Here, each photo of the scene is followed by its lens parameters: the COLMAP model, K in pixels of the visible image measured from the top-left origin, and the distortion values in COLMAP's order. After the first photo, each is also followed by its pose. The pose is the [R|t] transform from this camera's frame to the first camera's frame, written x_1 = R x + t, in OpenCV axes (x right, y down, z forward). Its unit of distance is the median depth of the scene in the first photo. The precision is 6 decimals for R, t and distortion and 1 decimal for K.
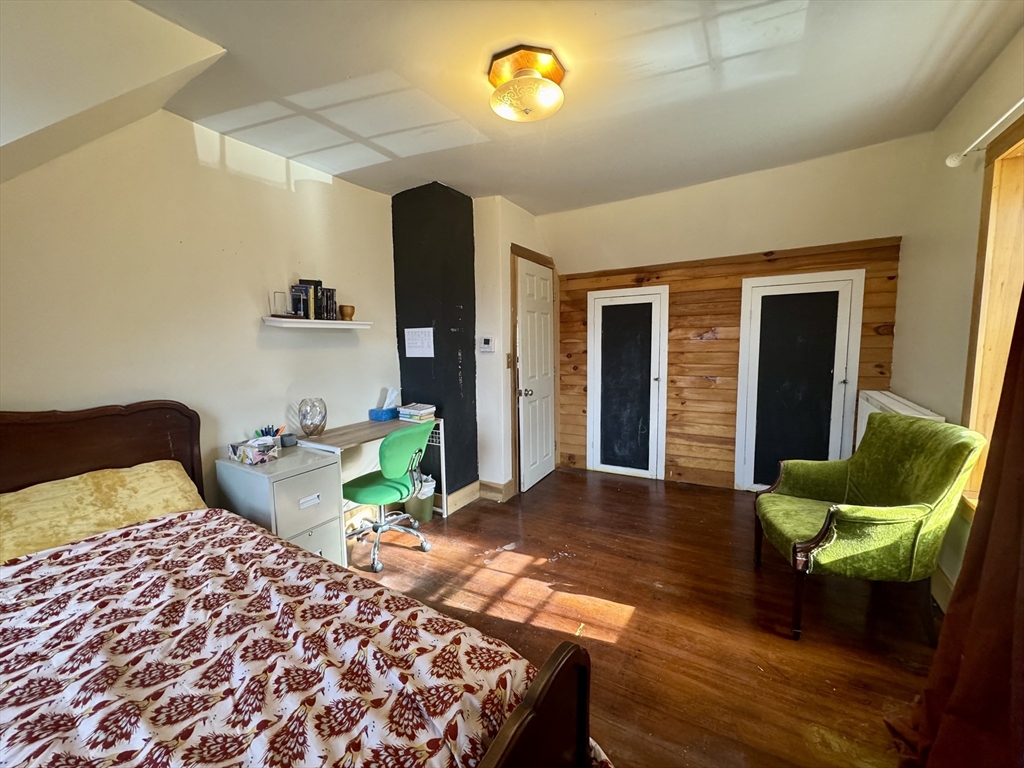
lens RADIAL K [[404.6, 0, 509.8], [0, 404.6, 379.3], [0, 0, 1]] dist [-0.000814, -0.000068]
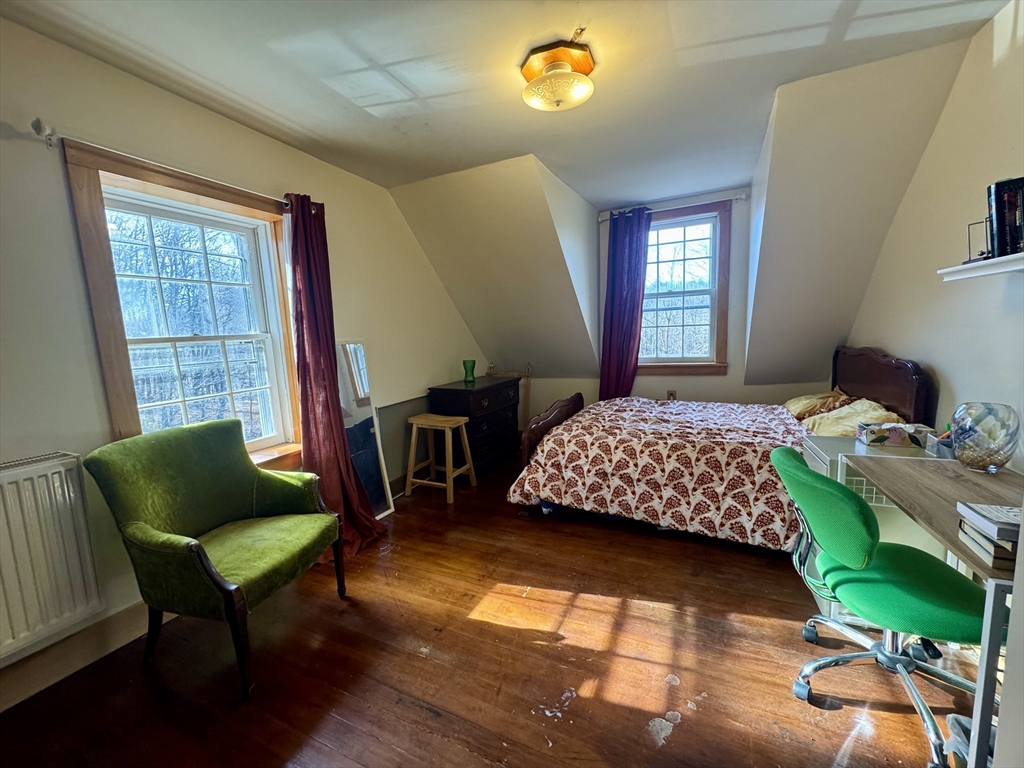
lens RADIAL K [[404.6, 0, 511.2], [0, 404.6, 383.3], [0, 0, 1]] dist [-0.000814, -0.000068]
pose [[-0.990933, 0.072159, -0.113335, 0.262446], [0.044894, 0.972884, 0.226897, -0.158884], [0.126634, 0.219752, -0.967302, 1.698817]]
